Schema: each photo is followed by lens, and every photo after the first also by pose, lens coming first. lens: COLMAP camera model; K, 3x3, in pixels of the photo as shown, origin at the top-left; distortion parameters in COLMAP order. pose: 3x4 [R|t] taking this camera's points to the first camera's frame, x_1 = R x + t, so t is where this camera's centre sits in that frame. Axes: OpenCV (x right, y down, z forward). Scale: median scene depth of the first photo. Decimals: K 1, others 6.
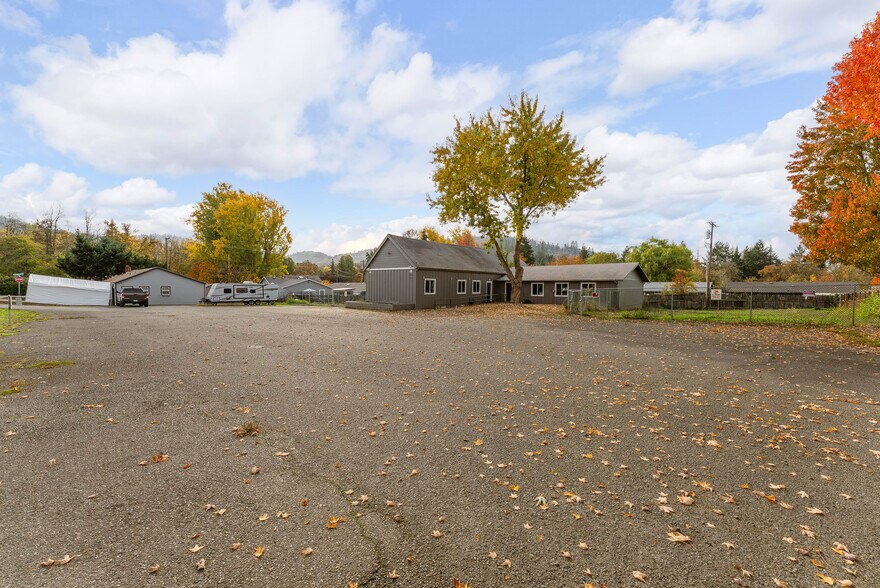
lens RADIAL K [[361.4, 0, 448.3], [0, 361.4, 289.7], [0, 0, 1]] dist [0.000129, -0.000228]
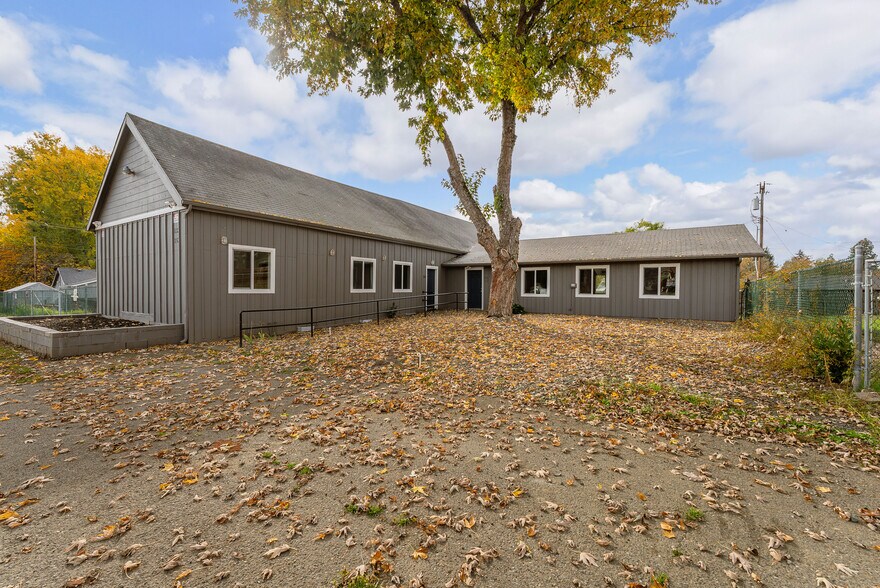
lens RADIAL K [[361.4, 0, 448.3], [0, 361.4, 289.7], [0, 0, 1]] dist [0.000129, -0.000228]
pose [[0.989514, -0.004259, 0.144374, 0.071494], [0.004883, 0.999980, -0.003968, 0.010397], [-0.144354, 0.004631, 0.989515, 0.572453]]
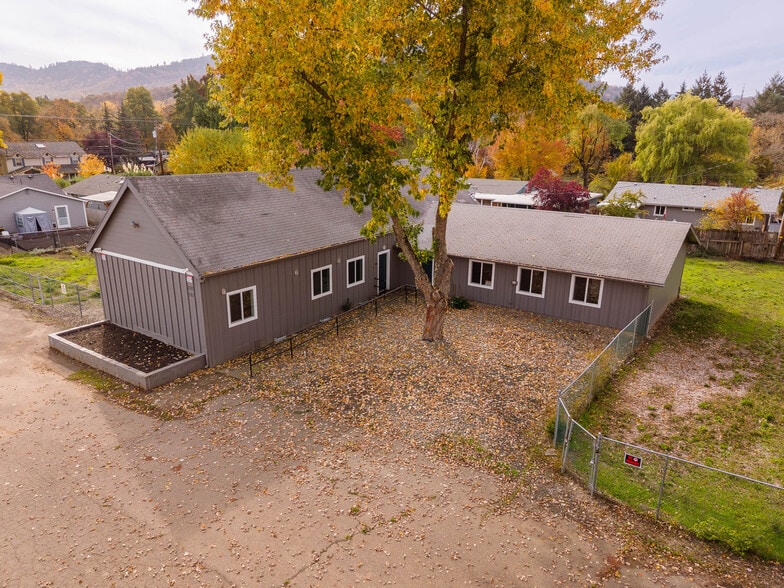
lens RADIAL K [[550.2, 0, 404.3], [0, 550.2, 293.0], [0, 0, 1]] dist [0.084114, -0.118277]
pose [[0.993407, -0.027313, 0.111335, 0.062140], [-0.006036, 0.957392, 0.288728, -0.194650], [-0.114478, -0.287497, 0.950916, 0.308066]]
